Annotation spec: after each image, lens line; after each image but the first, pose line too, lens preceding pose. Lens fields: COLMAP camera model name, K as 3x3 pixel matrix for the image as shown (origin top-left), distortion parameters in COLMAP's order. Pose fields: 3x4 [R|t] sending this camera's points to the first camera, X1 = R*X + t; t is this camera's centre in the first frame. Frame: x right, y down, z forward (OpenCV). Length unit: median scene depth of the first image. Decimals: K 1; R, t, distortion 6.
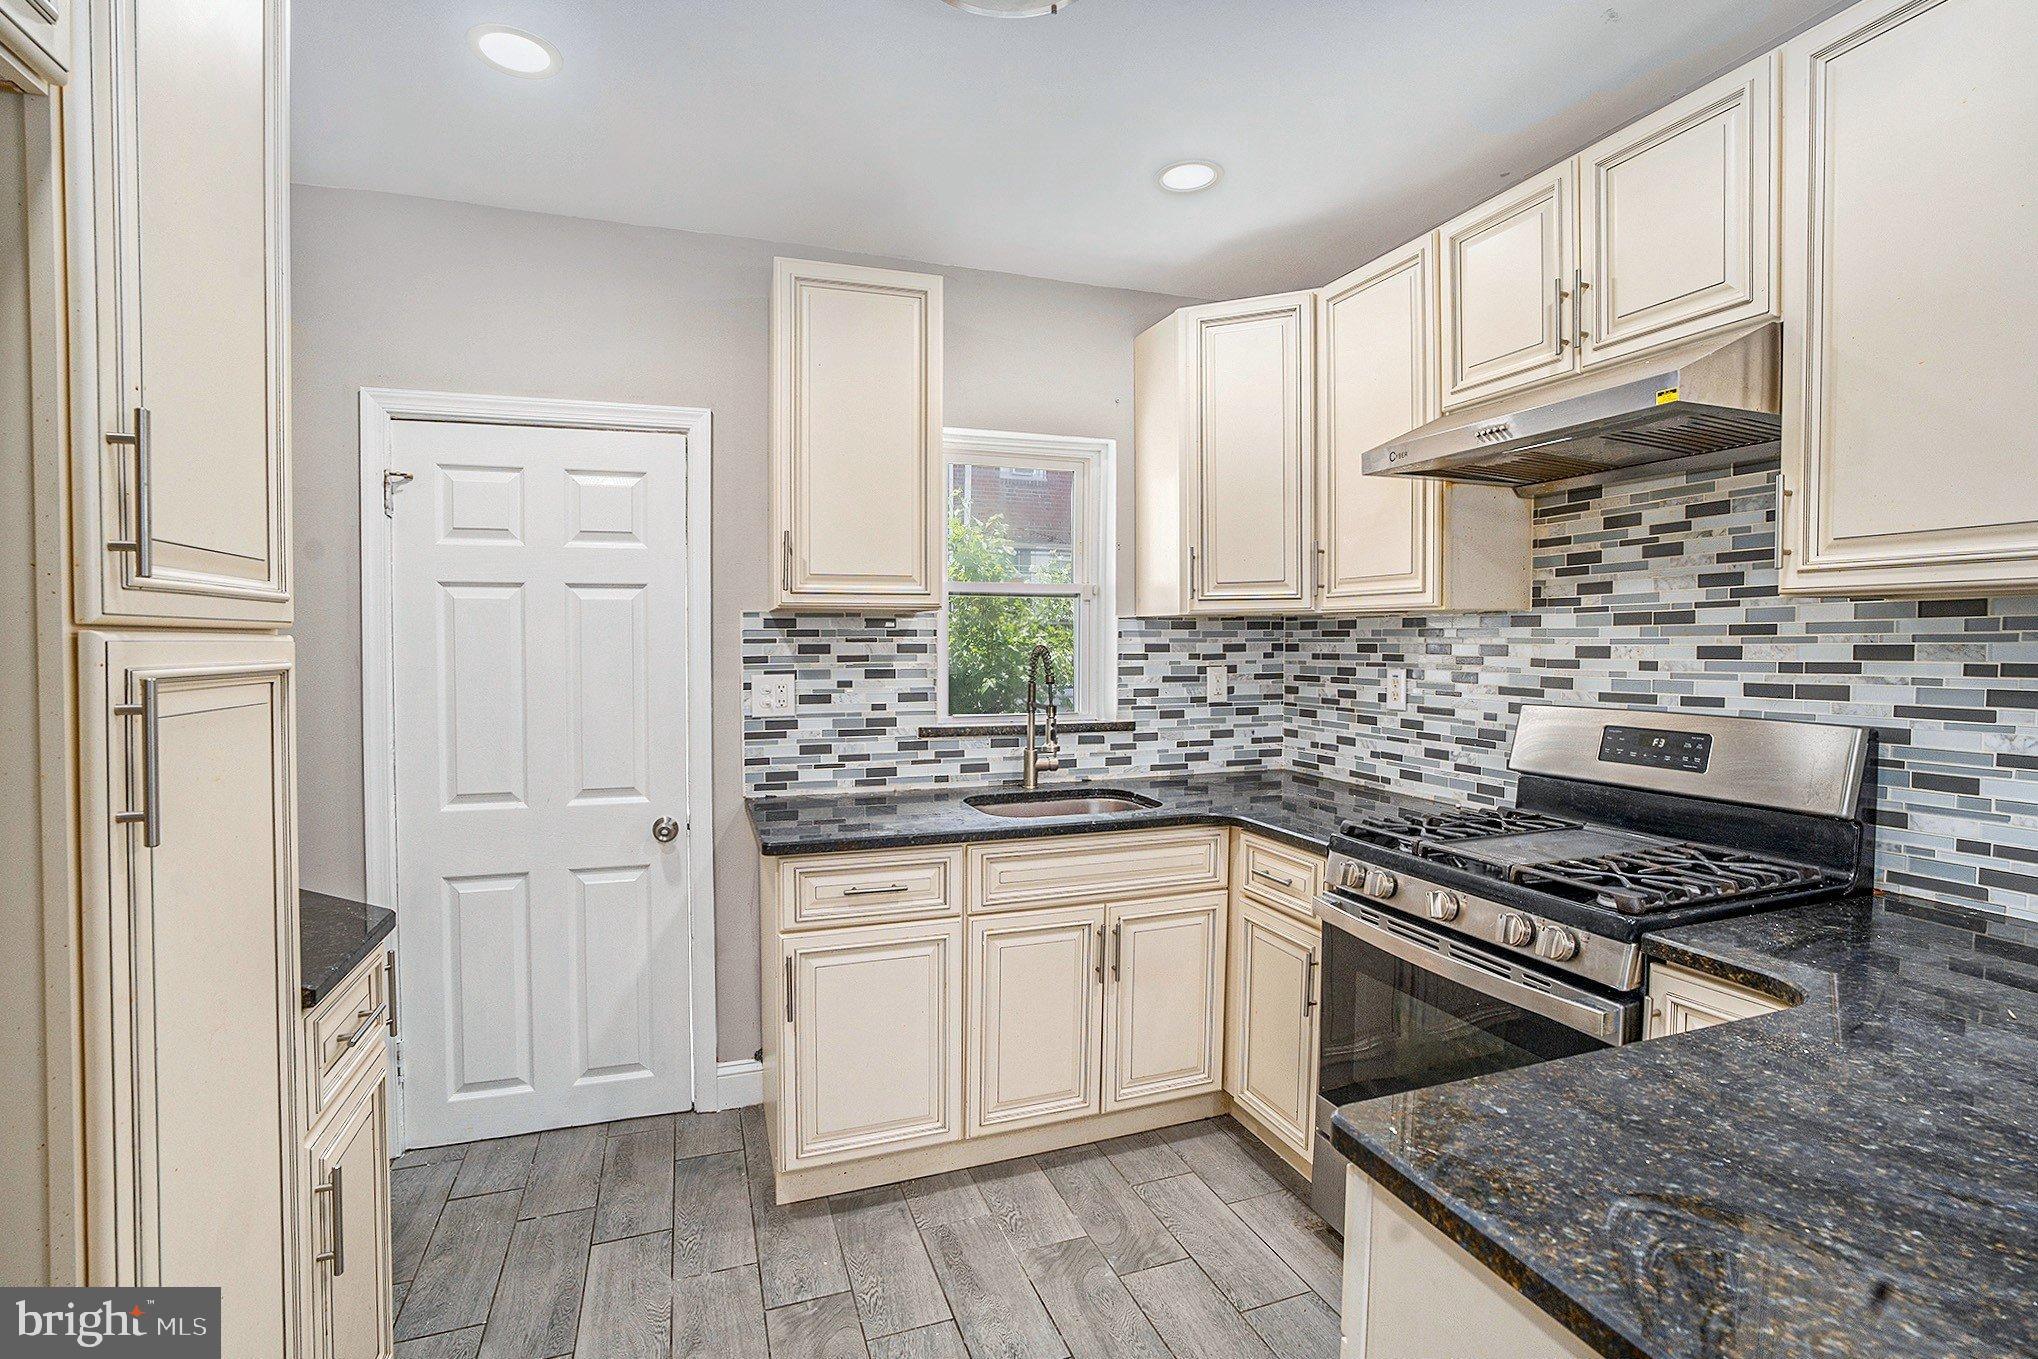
lens RADIAL K [[962.0, 0, 1027.6], [0, 962.0, 691.4], [0, 0, 1]] dist [-0.060693, 0.020218]
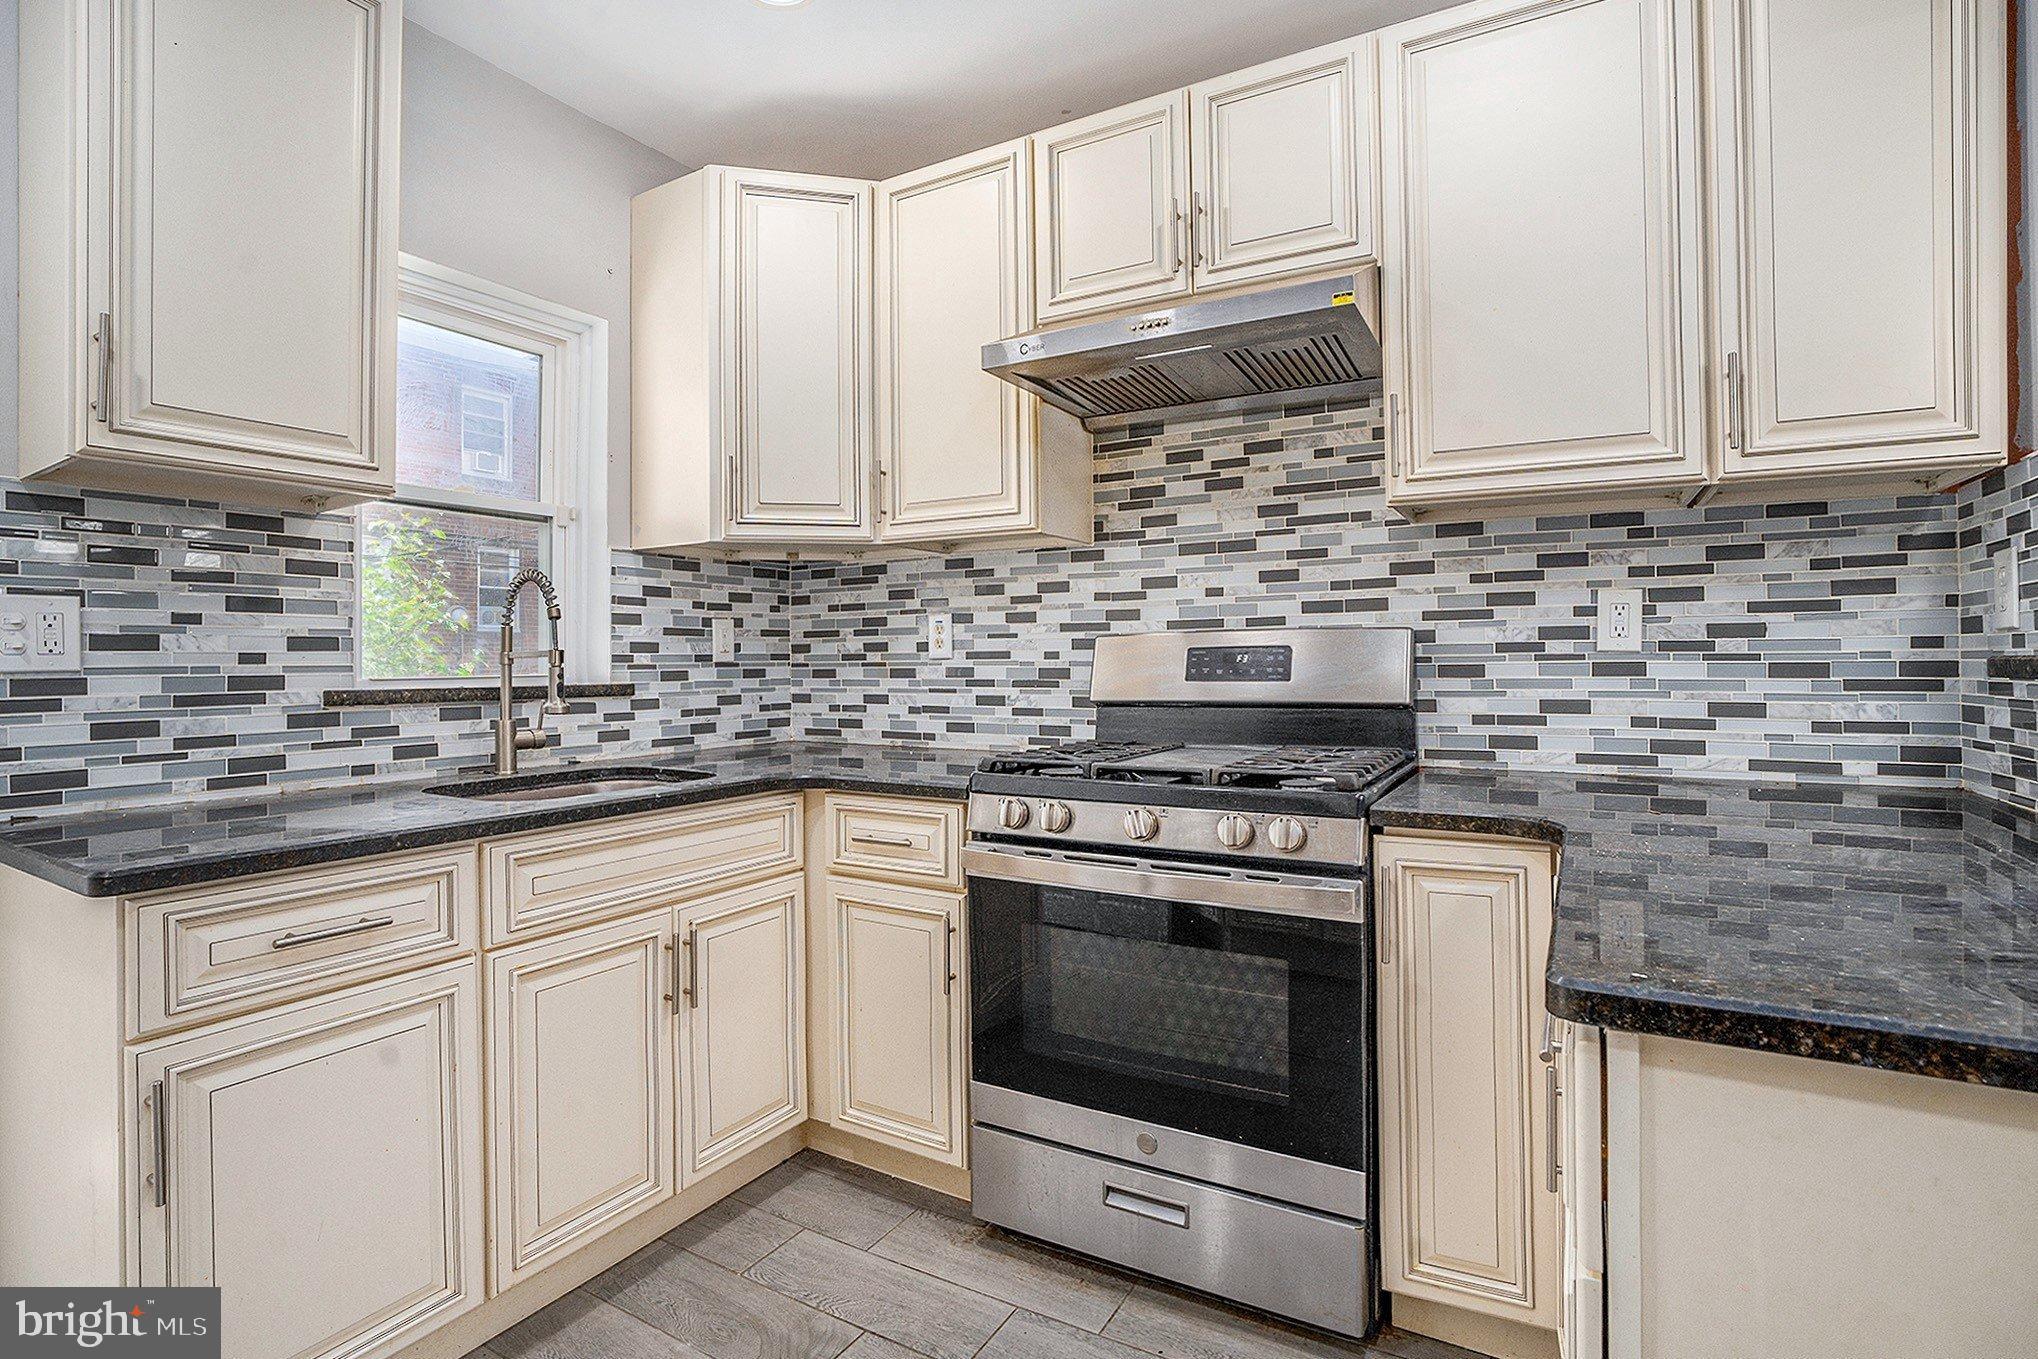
lens RADIAL K [[962.0, 0, 977.1], [0, 962.0, 698.9], [0, 0, 1]] dist [-0.060693, 0.020218]
pose [[0.776748, -0.023242, 0.629382, -0.192971], [0.042462, 0.998978, -0.015514, 0.080969], [-0.628378, 0.038776, 0.776941, 0.266662]]
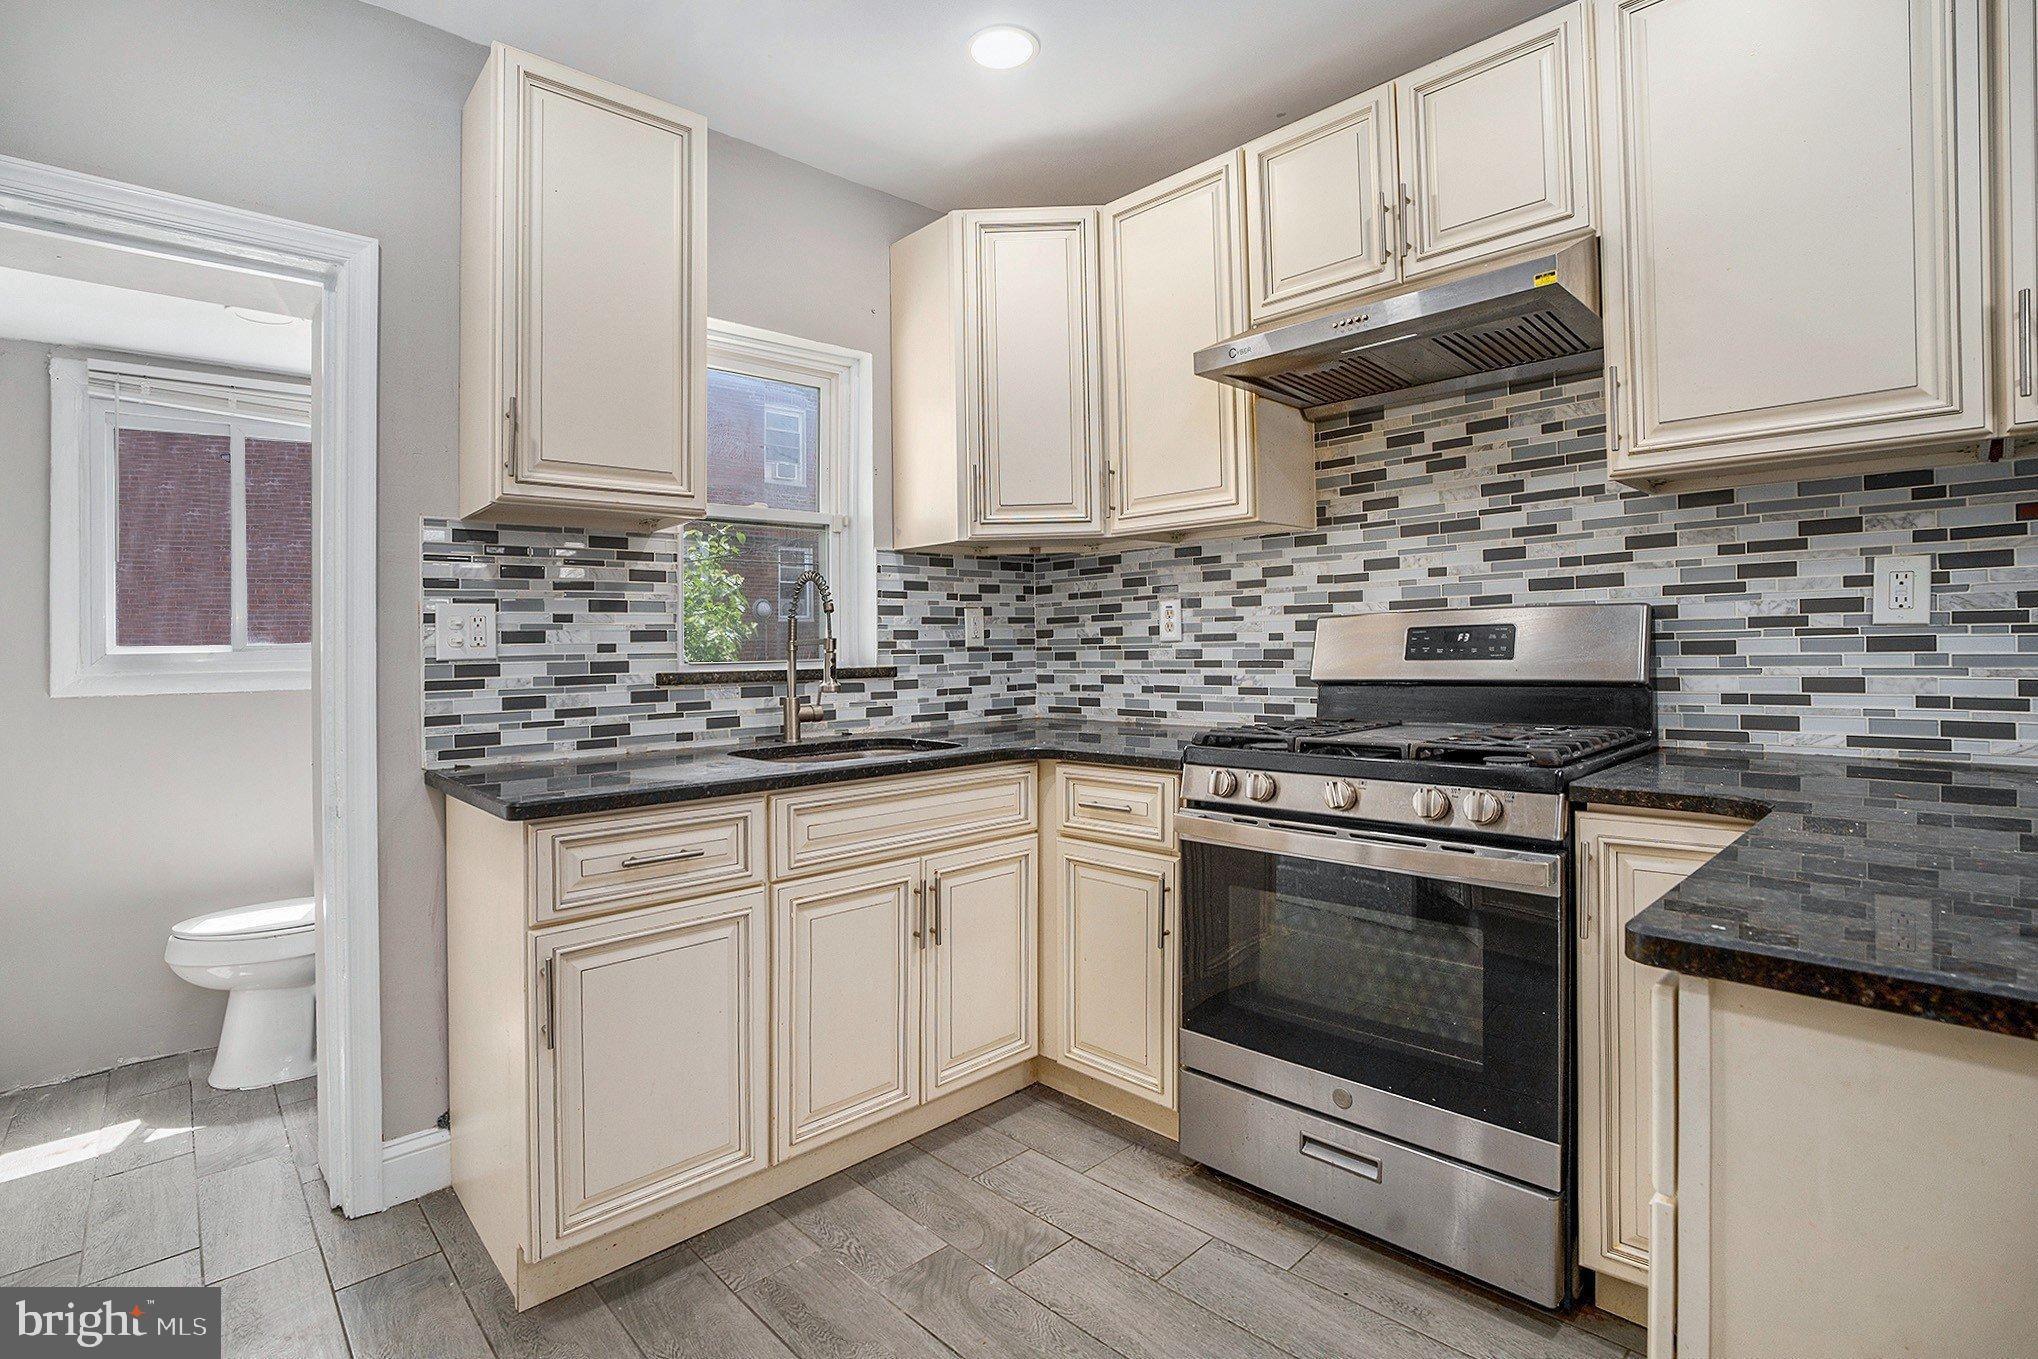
lens RADIAL K [[962.0, 0, 982.9], [0, 962.0, 676.5], [0, 0, 1]] dist [-0.060693, 0.020218]
pose [[0.920123, -0.022623, 0.390975, -0.199625], [0.038409, 0.998730, -0.032600, 0.087652], [-0.389741, 0.045013, 0.919824, 0.170015]]
